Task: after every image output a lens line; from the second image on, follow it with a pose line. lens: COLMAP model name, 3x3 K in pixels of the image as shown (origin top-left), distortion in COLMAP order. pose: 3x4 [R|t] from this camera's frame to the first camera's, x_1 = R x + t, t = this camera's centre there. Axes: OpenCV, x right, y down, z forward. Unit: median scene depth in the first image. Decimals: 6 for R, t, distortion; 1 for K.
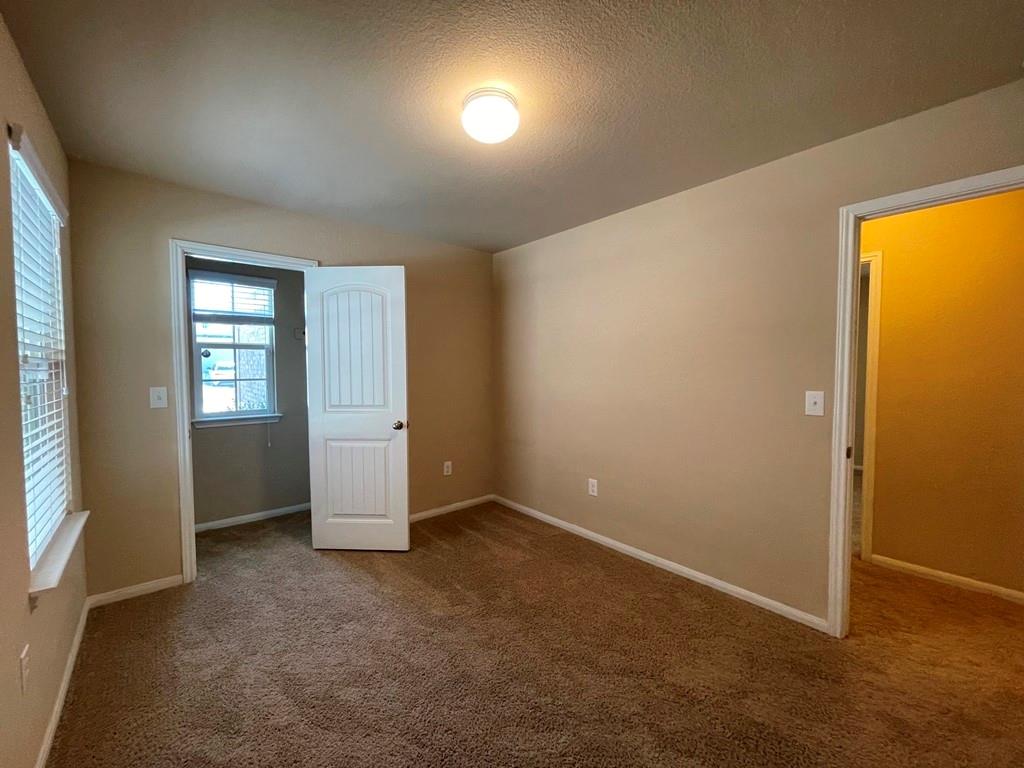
lens RADIAL K [[415.9, 0, 511.5], [0, 415.9, 385.4], [0, 0, 1]] dist [0.000041, 0.000090]
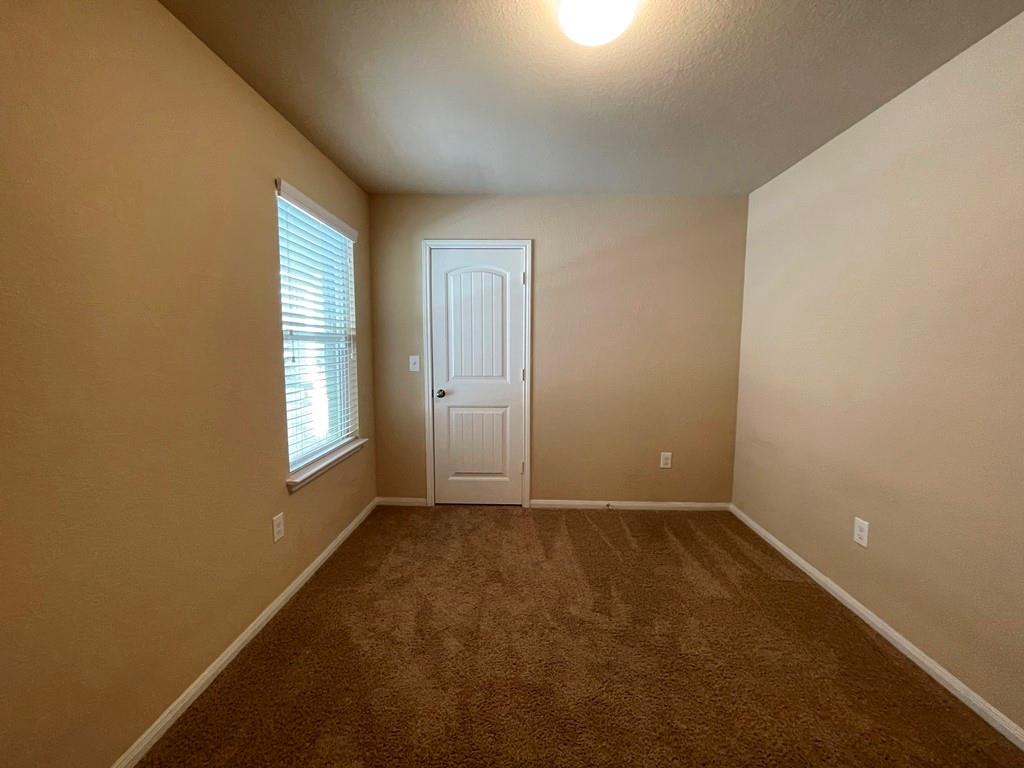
lens RADIAL K [[415.9, 0, 511.5], [0, 415.9, 385.4], [0, 0, 1]] dist [0.000041, 0.000090]
pose [[0.739154, 0.071775, -0.669701, 0.229989], [-0.037547, 0.997151, 0.065428, 0.000203], [0.672489, -0.023216, 0.739743, 0.190154]]
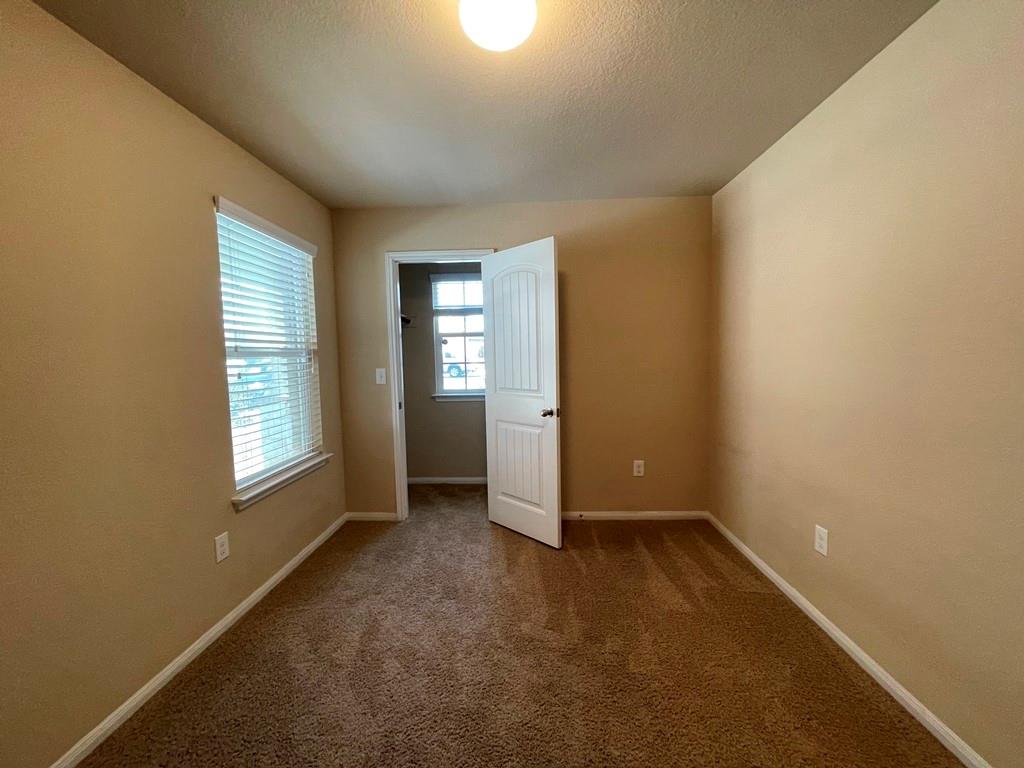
lens RADIAL K [[415.9, 0, 511.5], [0, 415.9, 385.4], [0, 0, 1]] dist [0.000041, 0.000090]
pose [[0.729855, 0.038712, -0.682505, 0.296971], [-0.011611, 0.998953, 0.044245, -0.004168], [0.683504, -0.024367, 0.729540, 0.270955]]
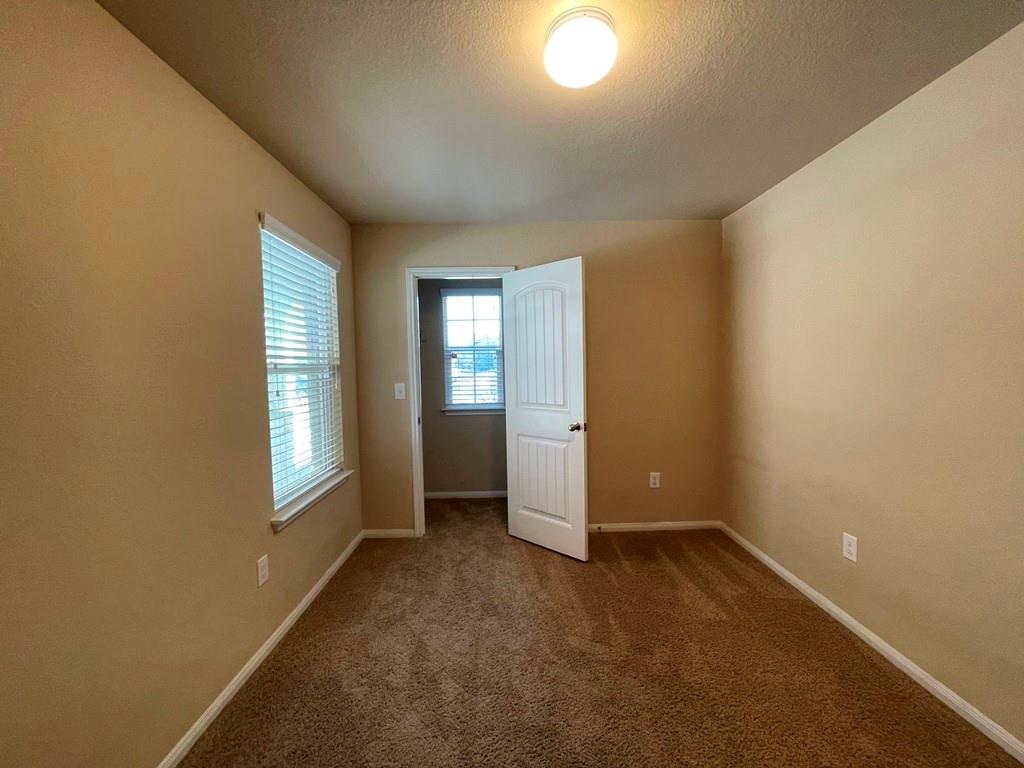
lens RADIAL K [[415.9, 0, 511.5], [0, 415.9, 385.4], [0, 0, 1]] dist [0.000041, 0.000090]
pose [[0.770956, 0.019777, -0.636582, 0.215023], [-0.010576, 0.999777, 0.018253, -0.014089], [0.636801, -0.007340, 0.770993, 0.180565]]
